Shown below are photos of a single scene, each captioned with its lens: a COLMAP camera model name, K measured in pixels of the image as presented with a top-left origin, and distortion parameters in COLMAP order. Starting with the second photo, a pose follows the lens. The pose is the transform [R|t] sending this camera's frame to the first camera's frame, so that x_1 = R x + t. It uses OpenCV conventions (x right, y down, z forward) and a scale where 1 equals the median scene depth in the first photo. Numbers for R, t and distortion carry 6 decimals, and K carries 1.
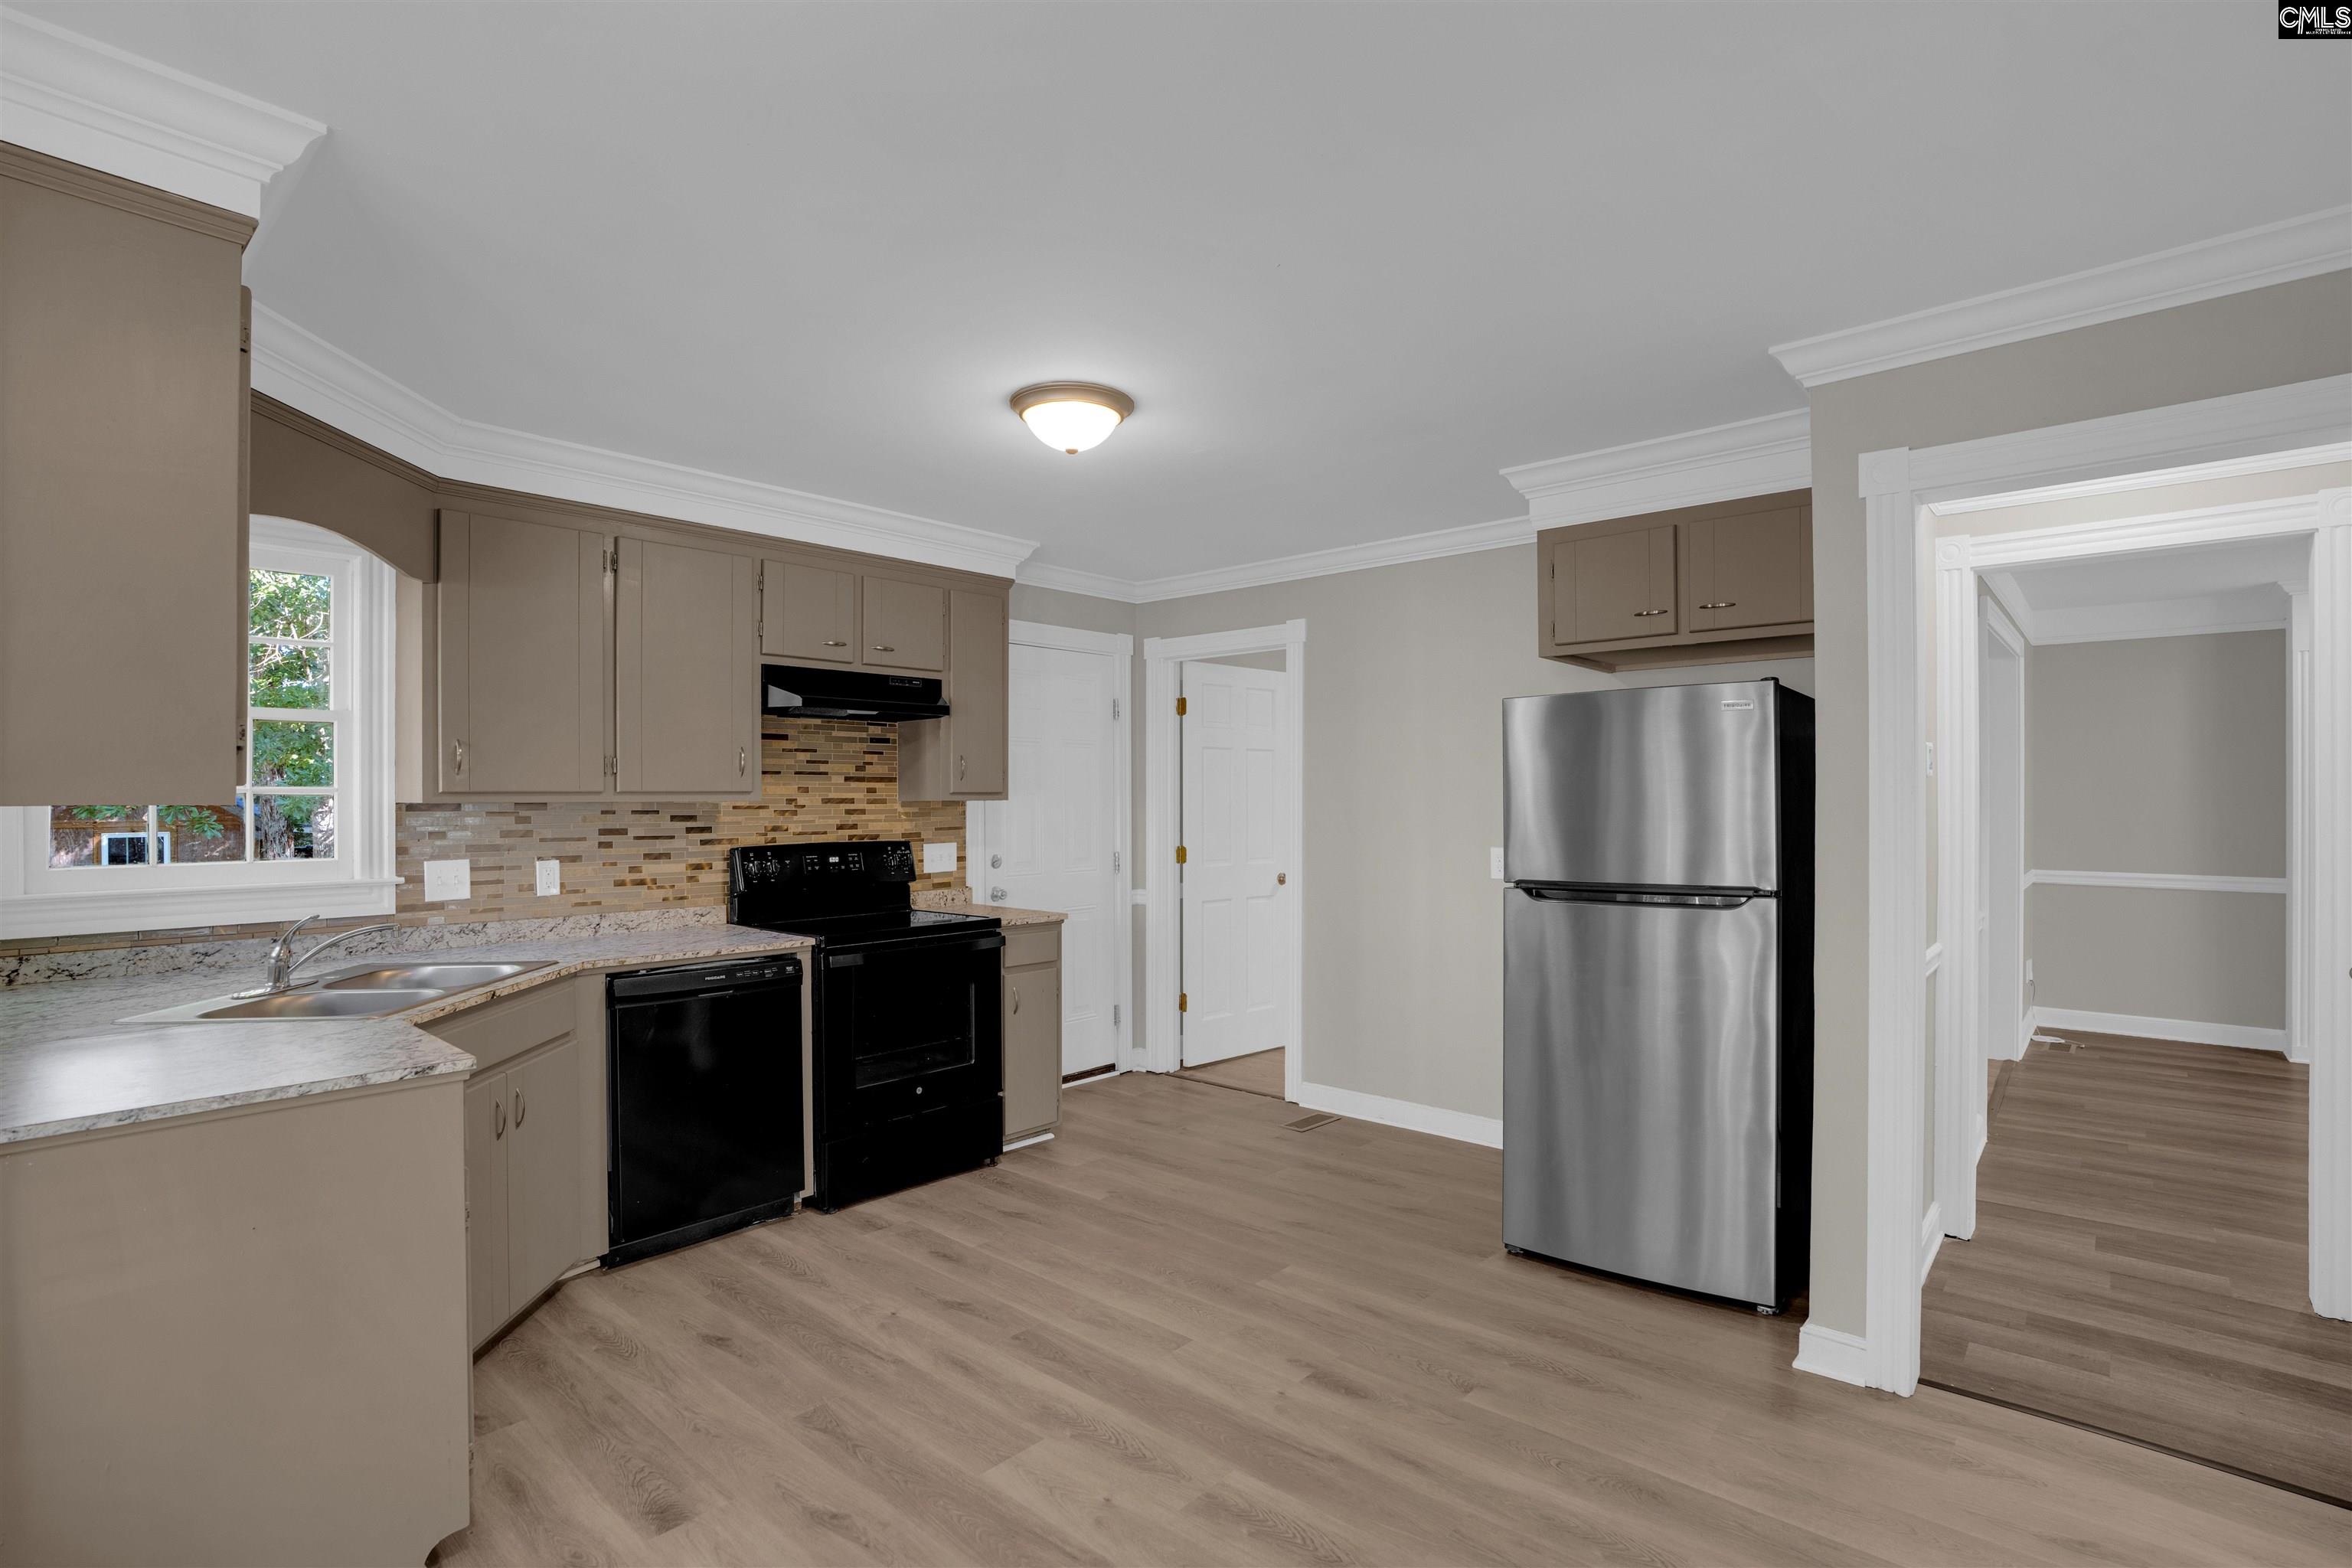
lens RADIAL K [[1119.0, 0, 1179.2], [0, 1119.0, 790.3], [0, 0, 1]] dist [-0.056272, 0.015565]
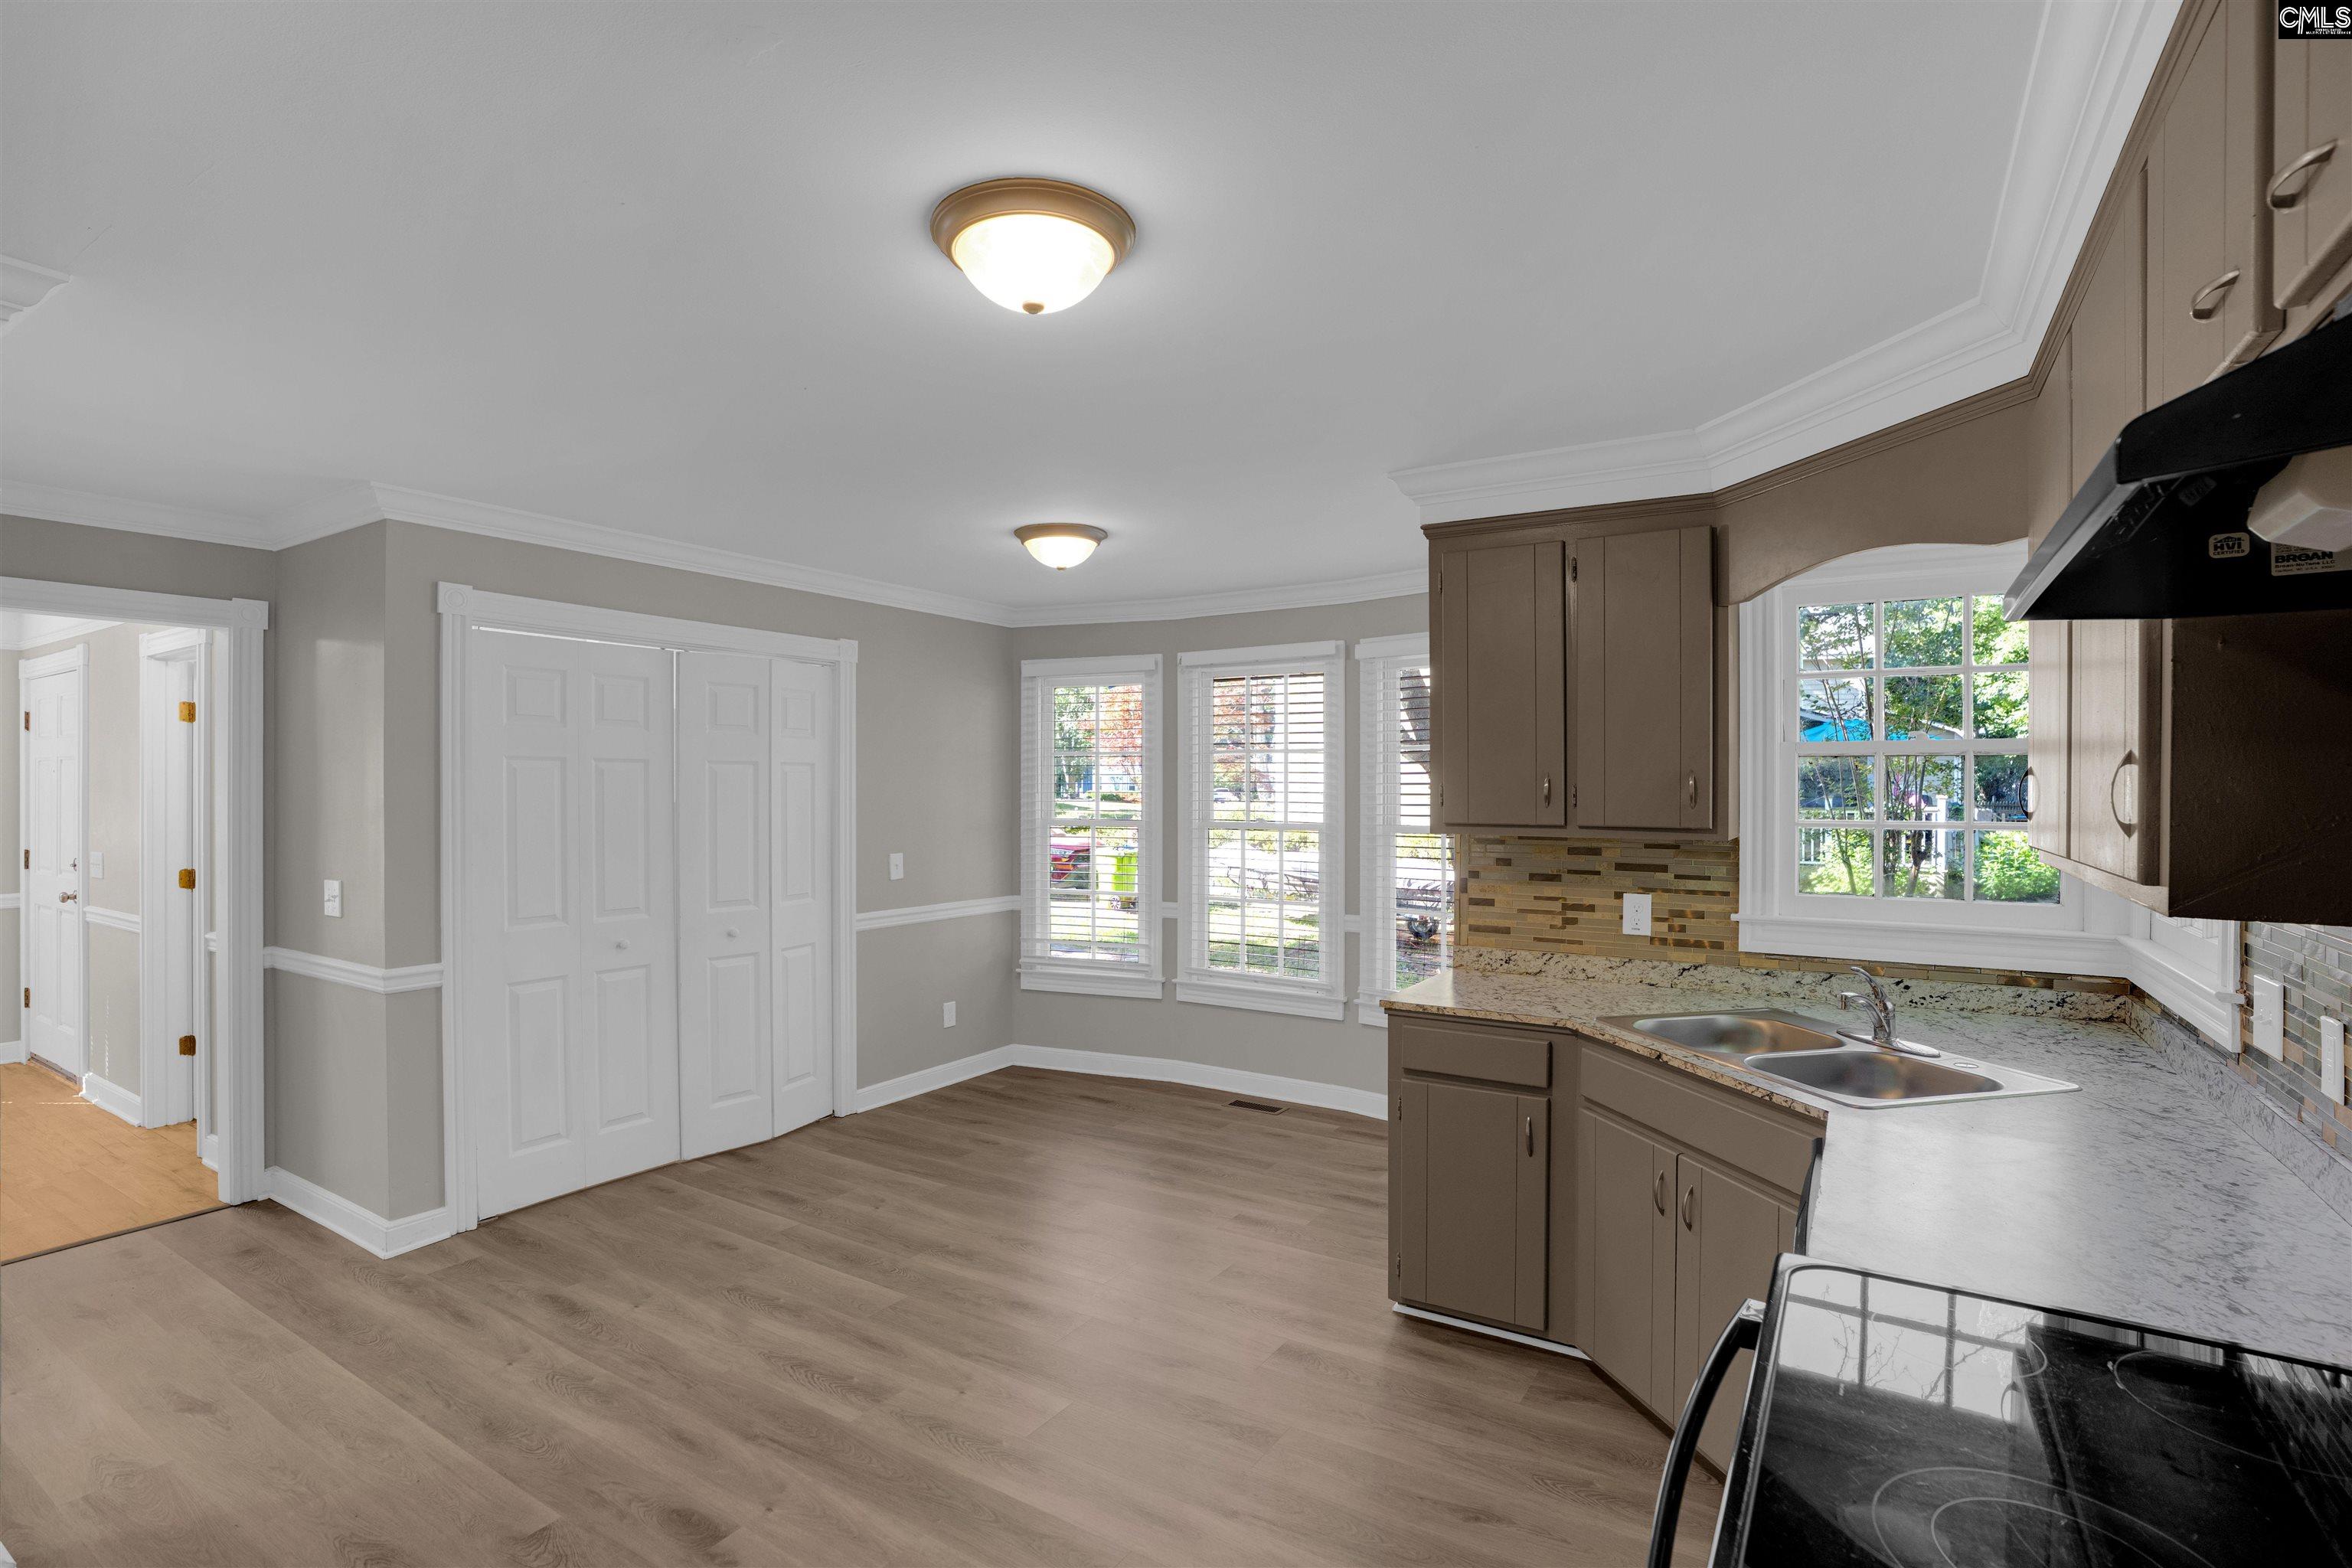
lens RADIAL K [[1093.2, 0, 1239.2], [0, 1093.2, 812.3], [0, 0, 1]] dist [-0.051063, 0.012742]
pose [[-0.976313, 0.000337, -0.216364, -0.067438], [-0.002734, 0.999900, 0.013891, -0.022122], [0.216347, 0.014153, -0.976214, 1.384815]]
